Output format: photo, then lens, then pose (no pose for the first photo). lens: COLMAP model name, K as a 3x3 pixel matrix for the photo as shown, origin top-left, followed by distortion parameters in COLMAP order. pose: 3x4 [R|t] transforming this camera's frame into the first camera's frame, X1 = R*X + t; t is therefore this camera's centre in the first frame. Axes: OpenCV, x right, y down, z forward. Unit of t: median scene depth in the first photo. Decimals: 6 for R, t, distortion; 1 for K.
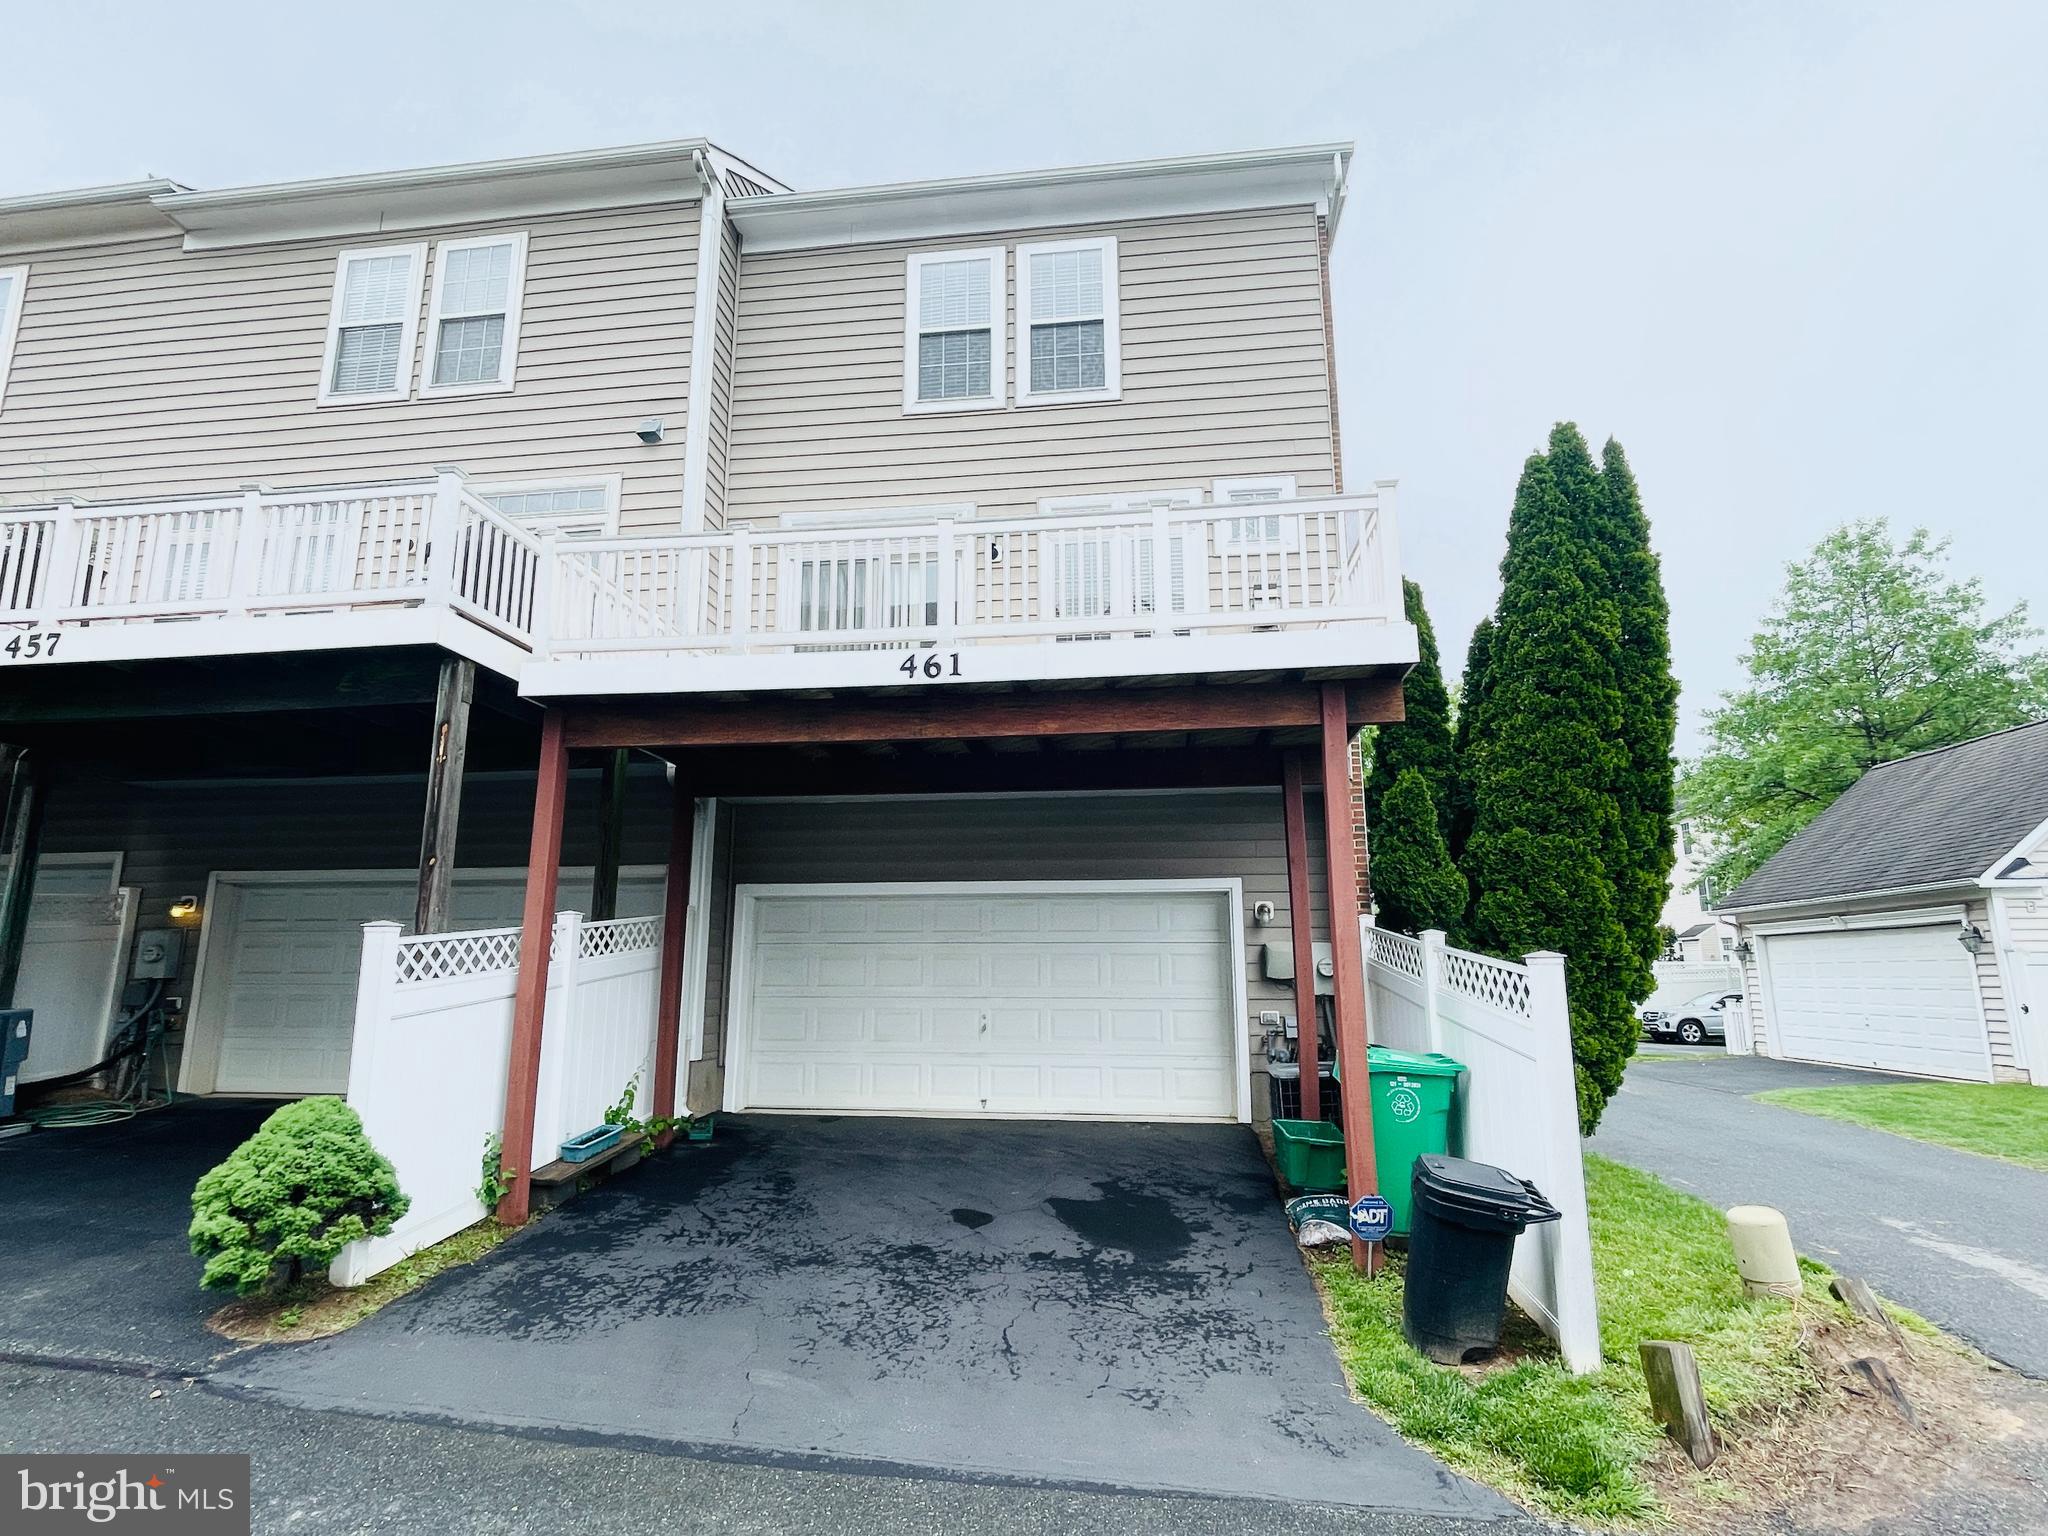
lens RADIAL K [[1011.1, 0, 1026.4], [0, 1011.1, 783.0], [0, 0, 1]] dist [-0.006459, 0.004504]
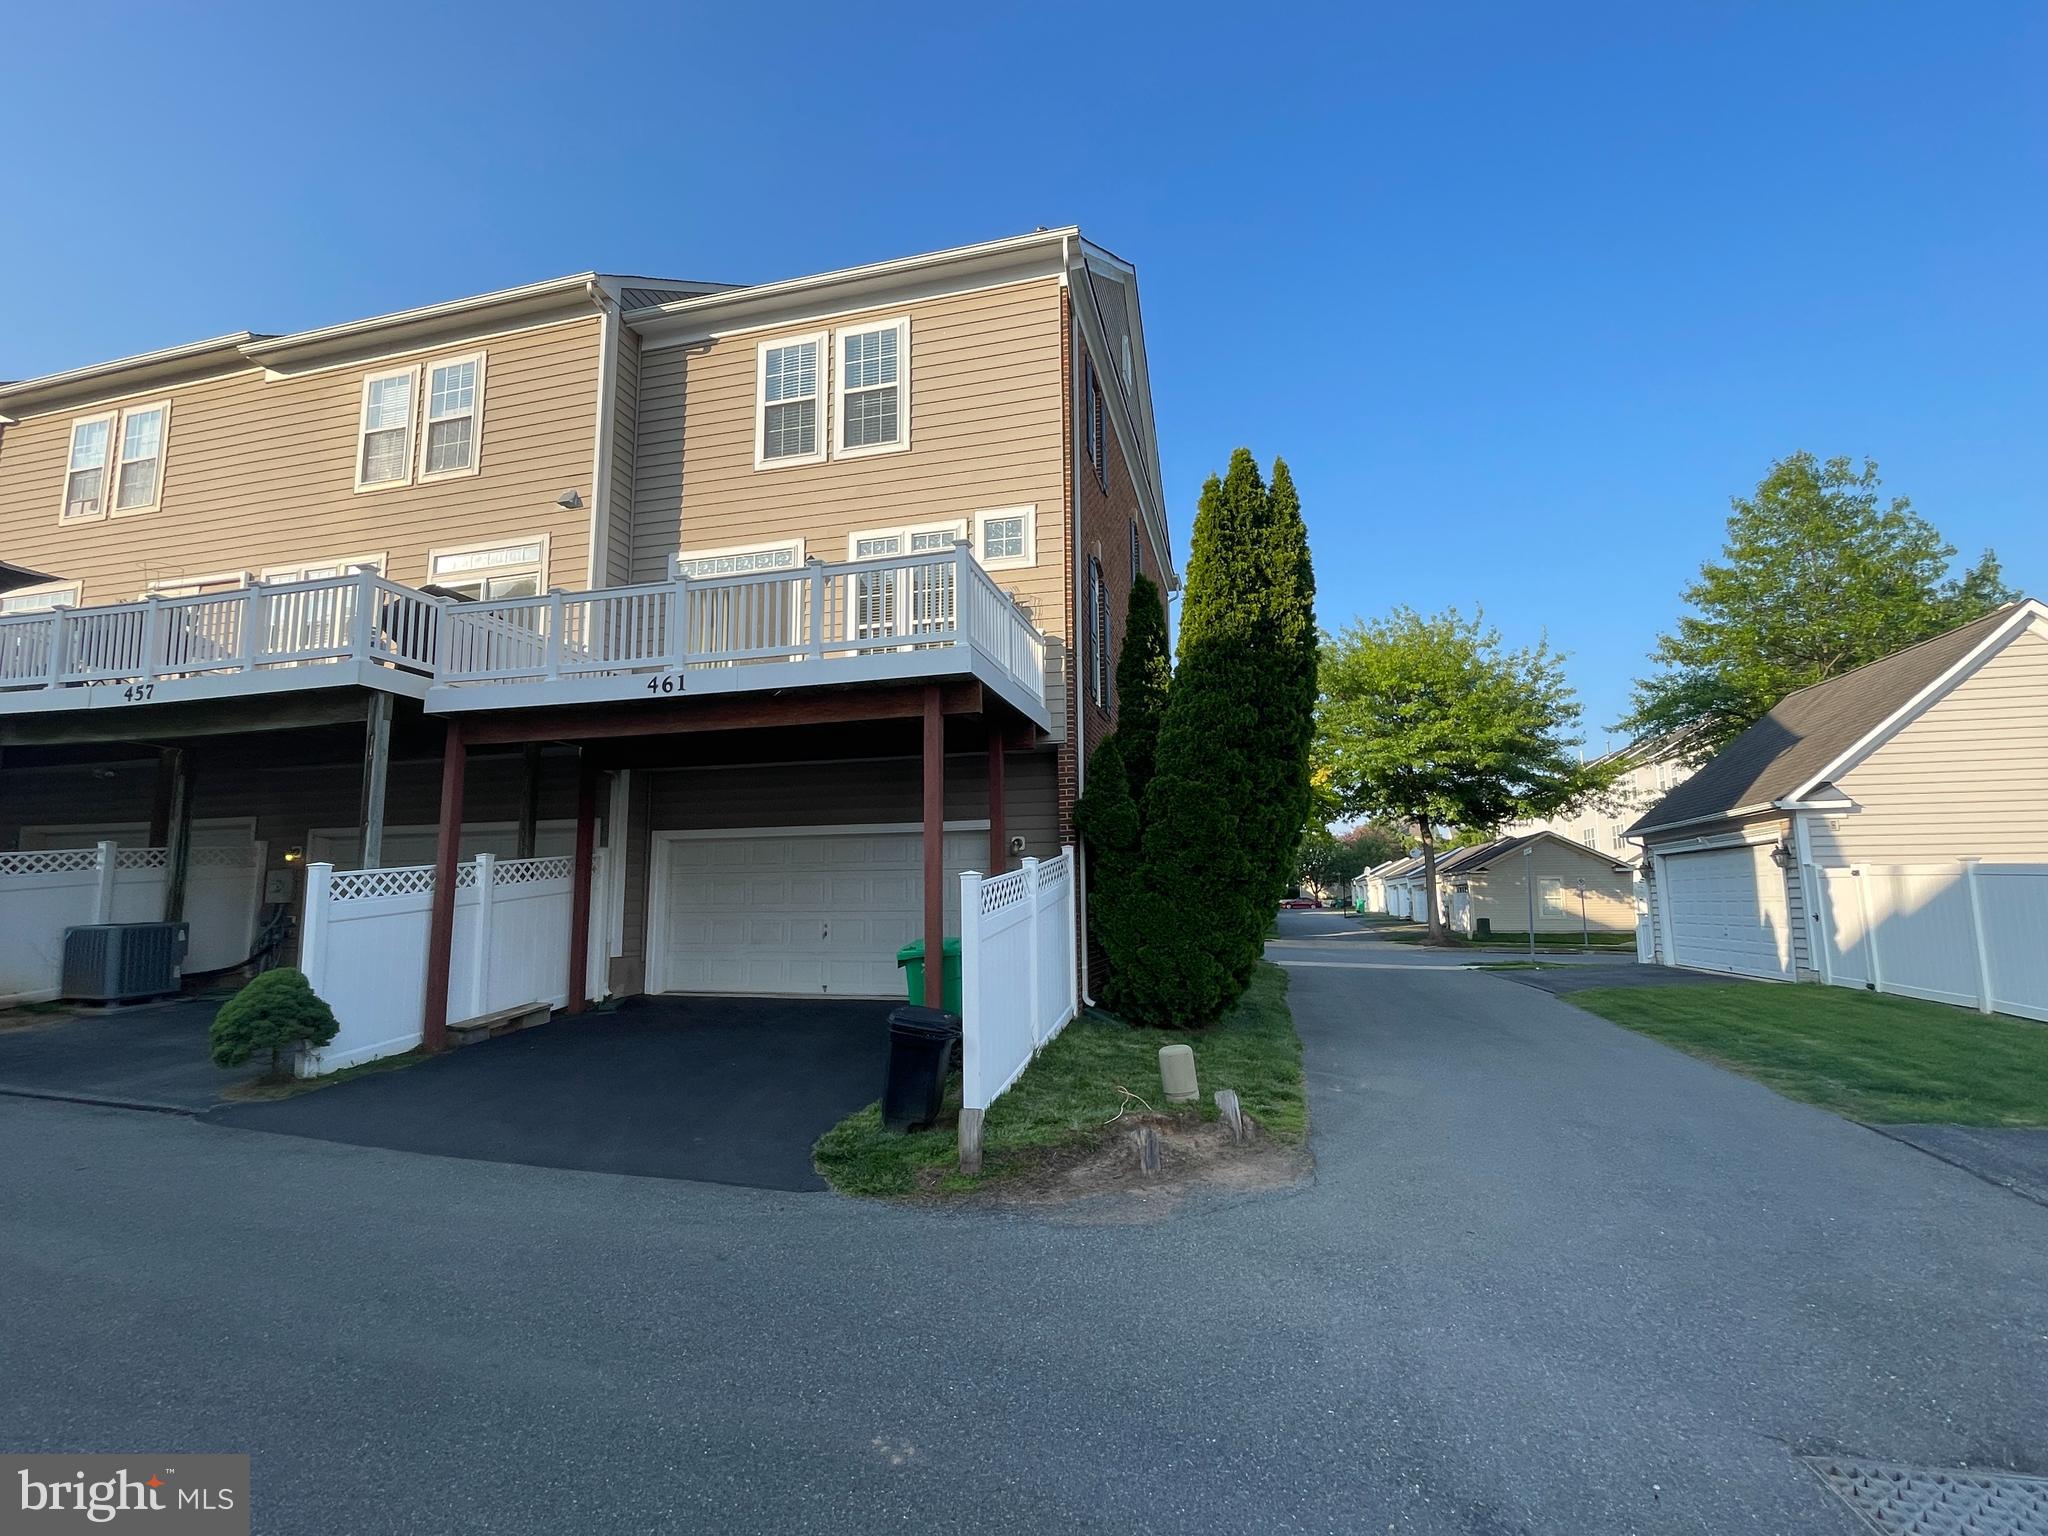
lens RADIAL K [[936.6, 0, 1021.6], [0, 936.6, 781.5], [0, 0, 1]] dist [-0.002377, 0.000066]
pose [[0.991508, -0.026370, -0.127348, 0.419155], [0.033969, 0.997745, 0.057879, -0.025611], [0.125535, -0.061714, 0.990168, -0.210267]]
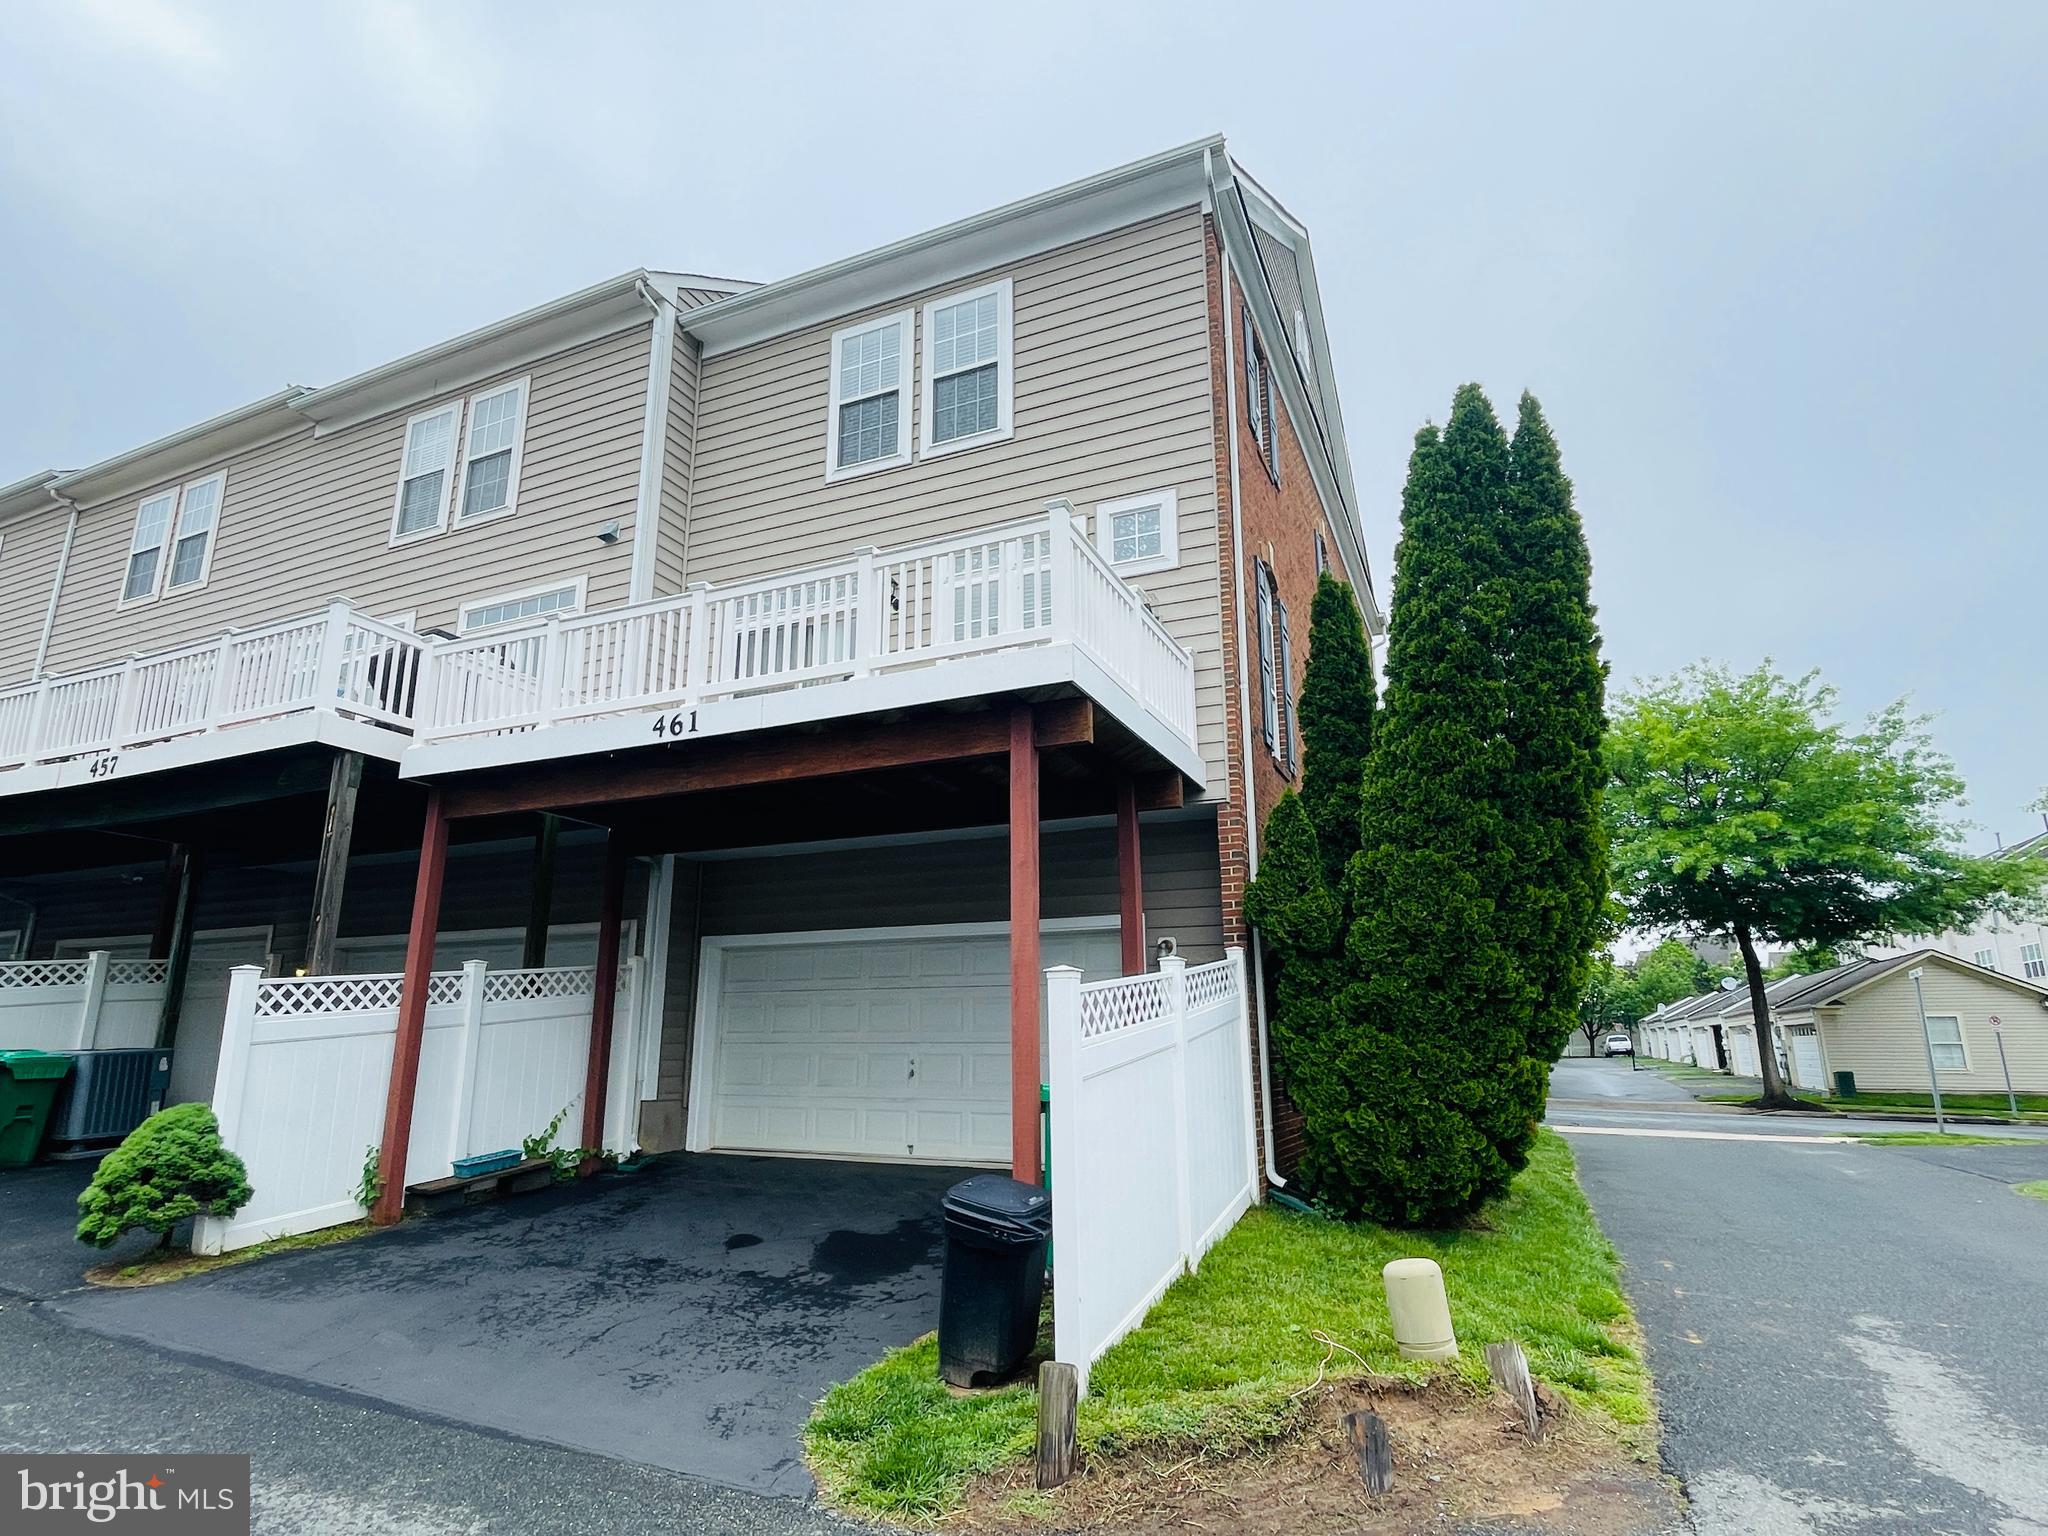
lens RADIAL K [[1089.9, 0, 1010.2], [0, 1089.9, 783.4], [0, 0, 1]] dist [0.002559, -0.004131]
pose [[0.954634, -0.069433, -0.289575, 0.422437], [0.055048, 0.996824, -0.057539, 0.025523], [0.292651, 0.038988, 0.955424, -0.018318]]
